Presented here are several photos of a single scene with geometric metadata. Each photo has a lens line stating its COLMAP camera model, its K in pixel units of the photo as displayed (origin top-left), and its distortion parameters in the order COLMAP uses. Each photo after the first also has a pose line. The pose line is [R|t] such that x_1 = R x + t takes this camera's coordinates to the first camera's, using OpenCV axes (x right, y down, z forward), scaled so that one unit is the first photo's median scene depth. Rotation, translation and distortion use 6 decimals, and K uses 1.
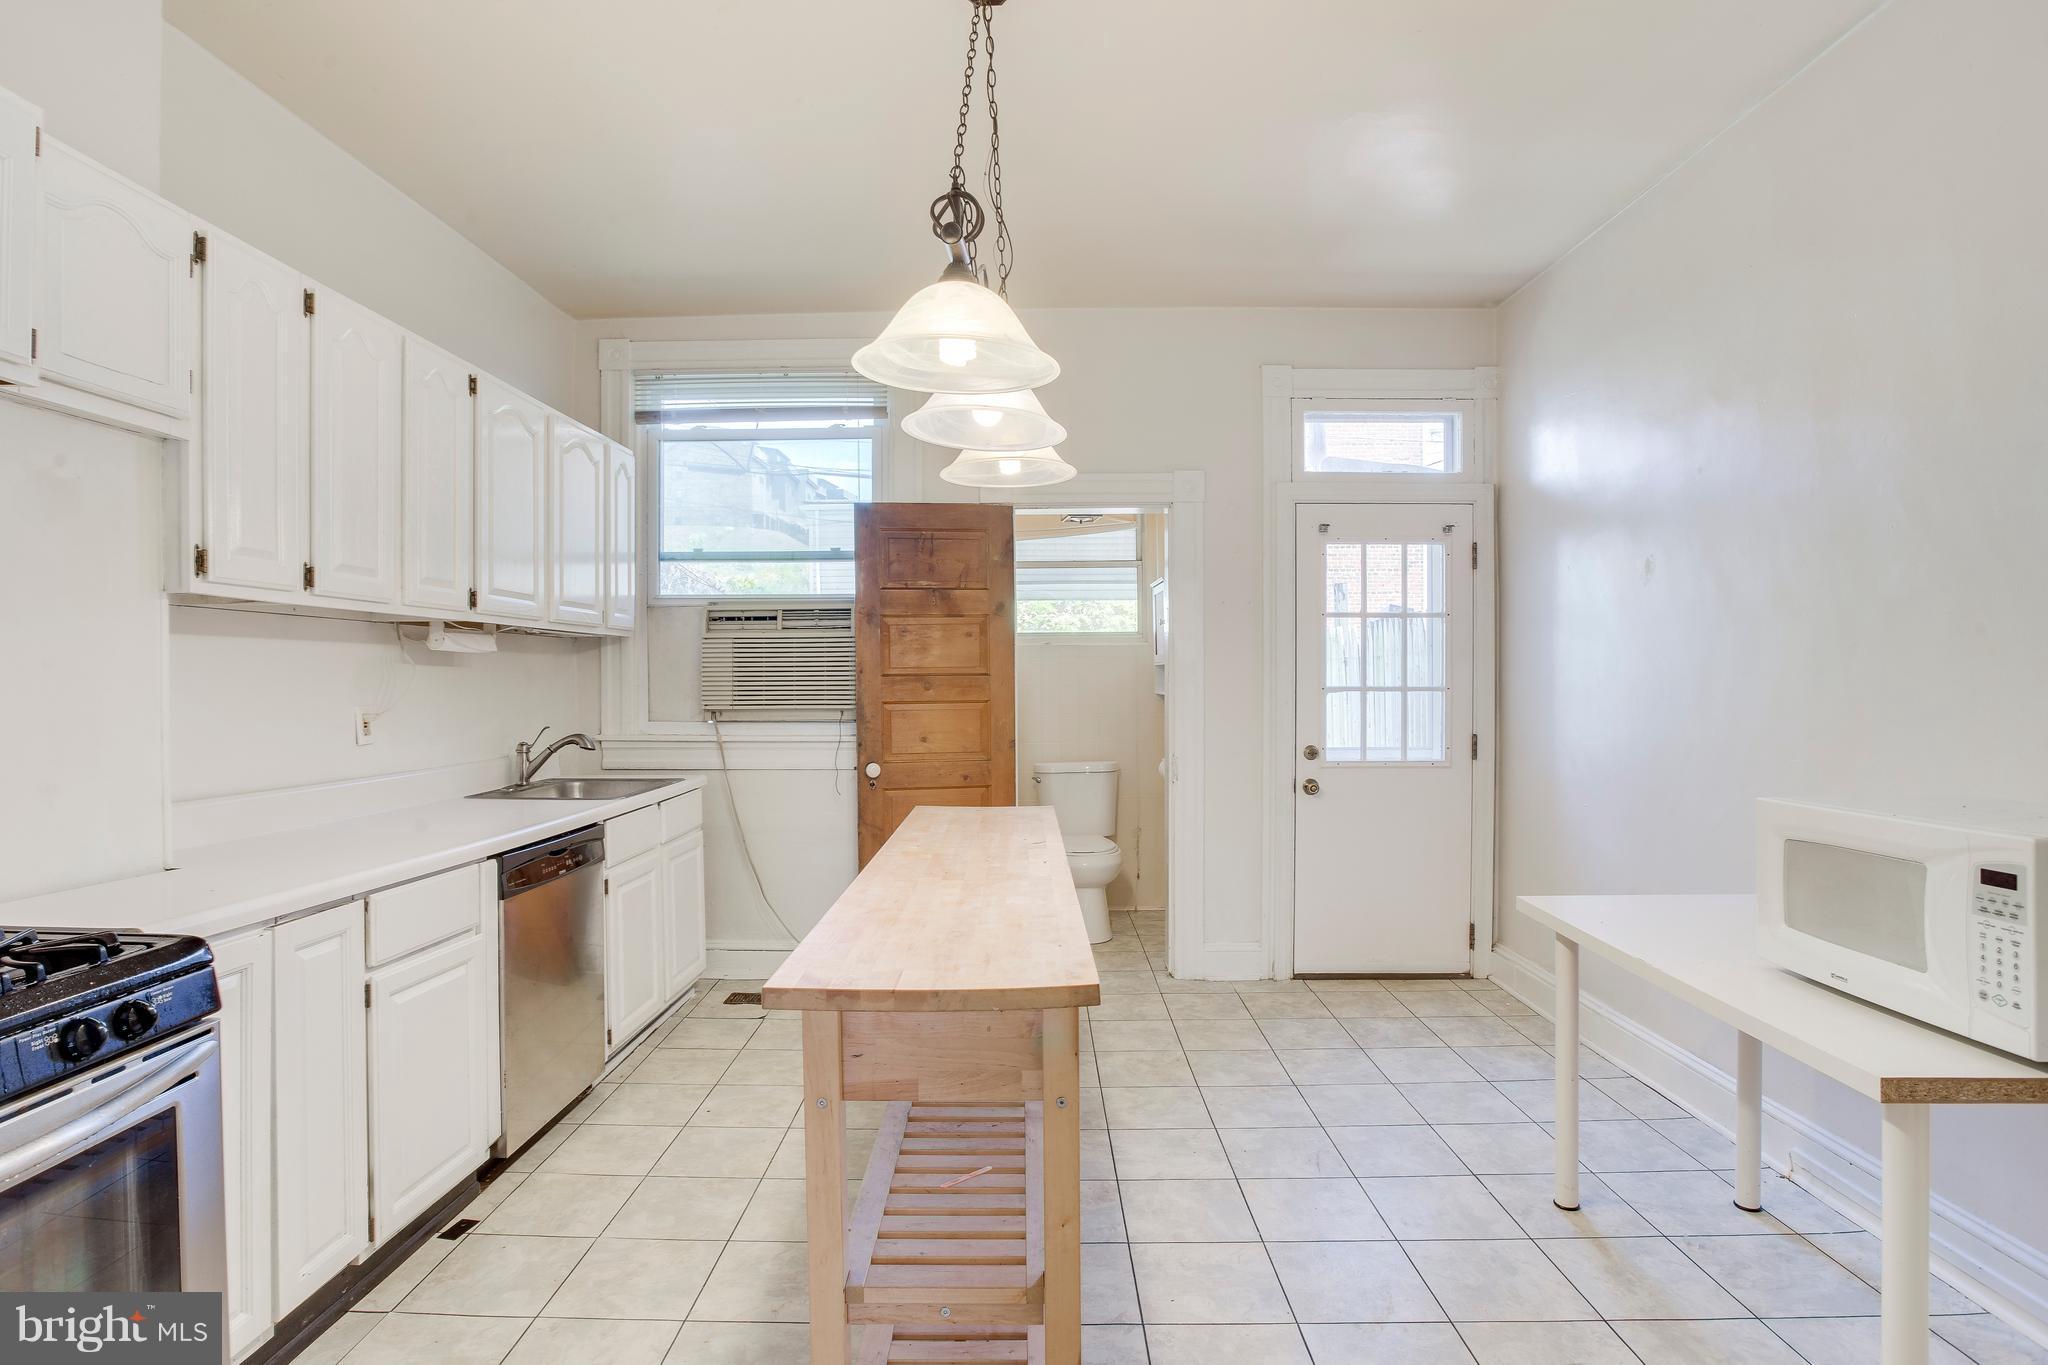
lens RADIAL K [[1013.1, 0, 1017.5], [0, 1013.1, 675.8], [0, 0, 1]] dist [-0.060396, 0.020549]
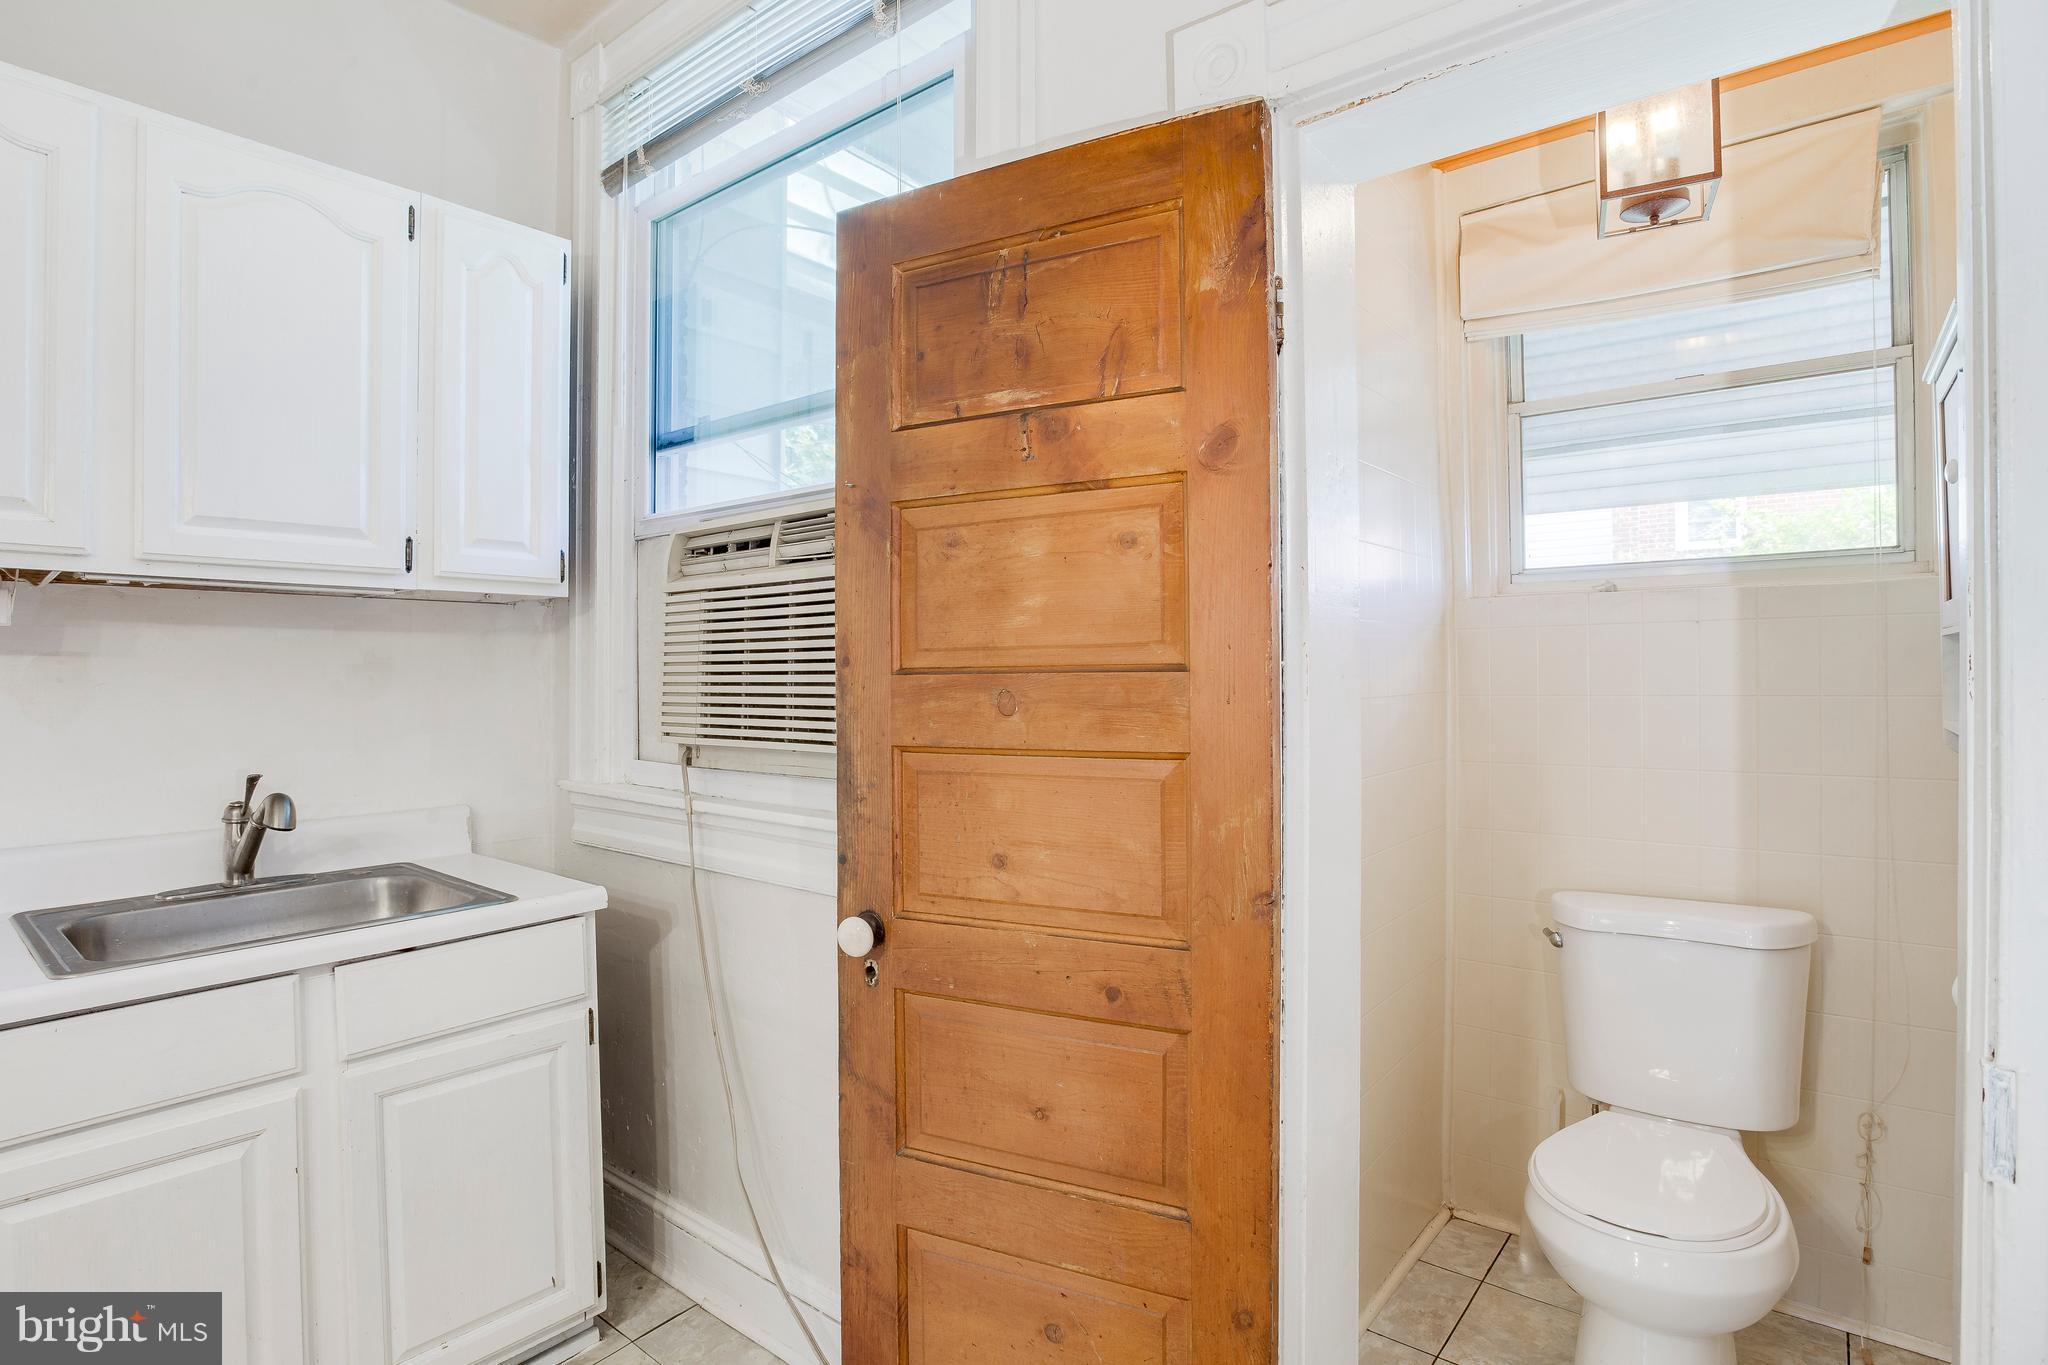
lens RADIAL K [[1013.1, 0, 1017.5], [0, 1013.1, 675.8], [0, 0, 1]] dist [-0.060396, 0.020549]
pose [[0.787354, 0.003995, -0.616489, 0.119328], [0.002337, 0.999952, 0.009465, -0.002051], [0.616497, -0.008893, 0.787307, 0.735524]]
